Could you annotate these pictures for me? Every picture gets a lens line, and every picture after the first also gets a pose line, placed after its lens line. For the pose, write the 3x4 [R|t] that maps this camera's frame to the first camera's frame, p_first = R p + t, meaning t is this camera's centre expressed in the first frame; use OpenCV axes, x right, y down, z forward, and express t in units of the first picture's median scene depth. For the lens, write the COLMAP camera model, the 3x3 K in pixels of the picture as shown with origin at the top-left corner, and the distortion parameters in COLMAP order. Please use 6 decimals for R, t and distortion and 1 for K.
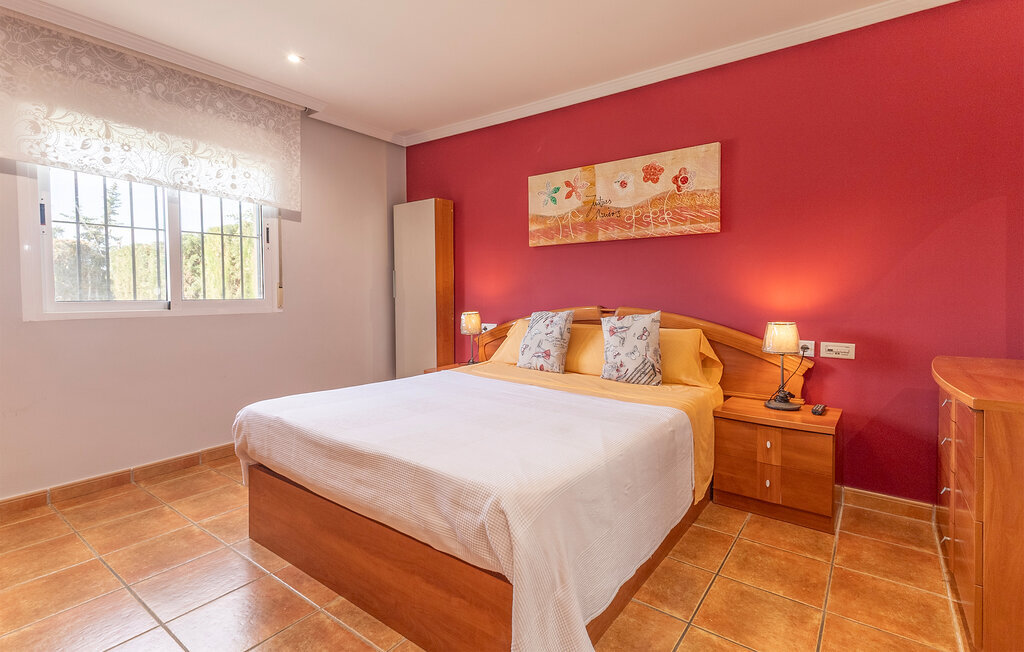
lens RADIAL K [[485.7, 0, 533.0], [0, 485.7, 308.5], [0, 0, 1]] dist [0.015014, -0.001430]
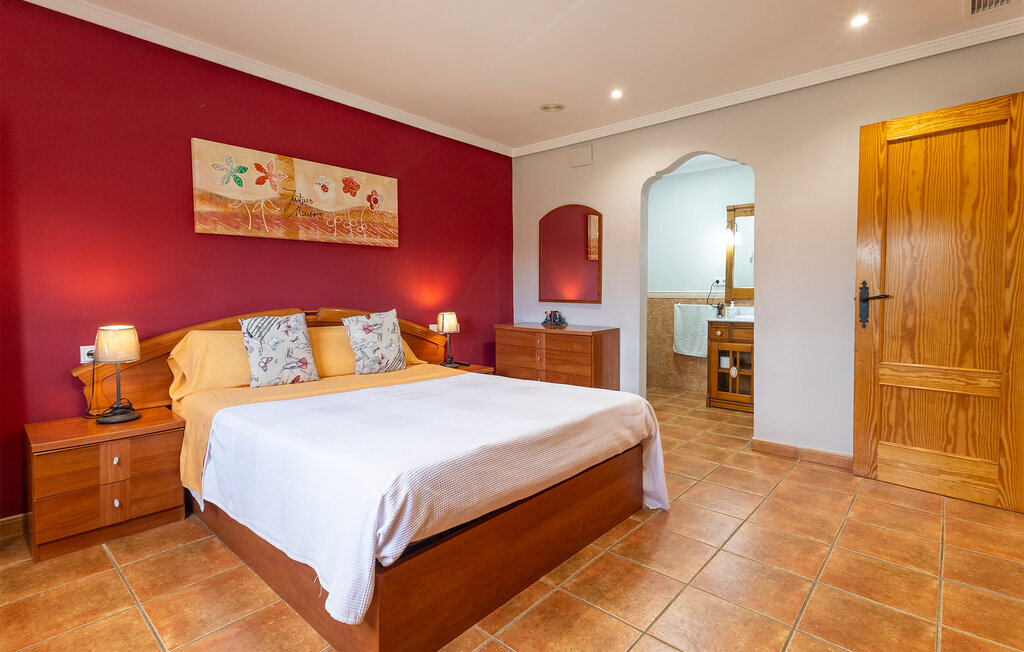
lens RADIAL K [[485.7, 0, 493.3], [0, 485.7, 310.7], [0, 0, 1]] dist [0.015014, -0.001430]
pose [[0.119776, -0.035912, 0.992151, -0.835692], [0.035407, 0.998864, 0.031880, -0.018347], [-0.992169, 0.031310, 0.120911, 0.555002]]
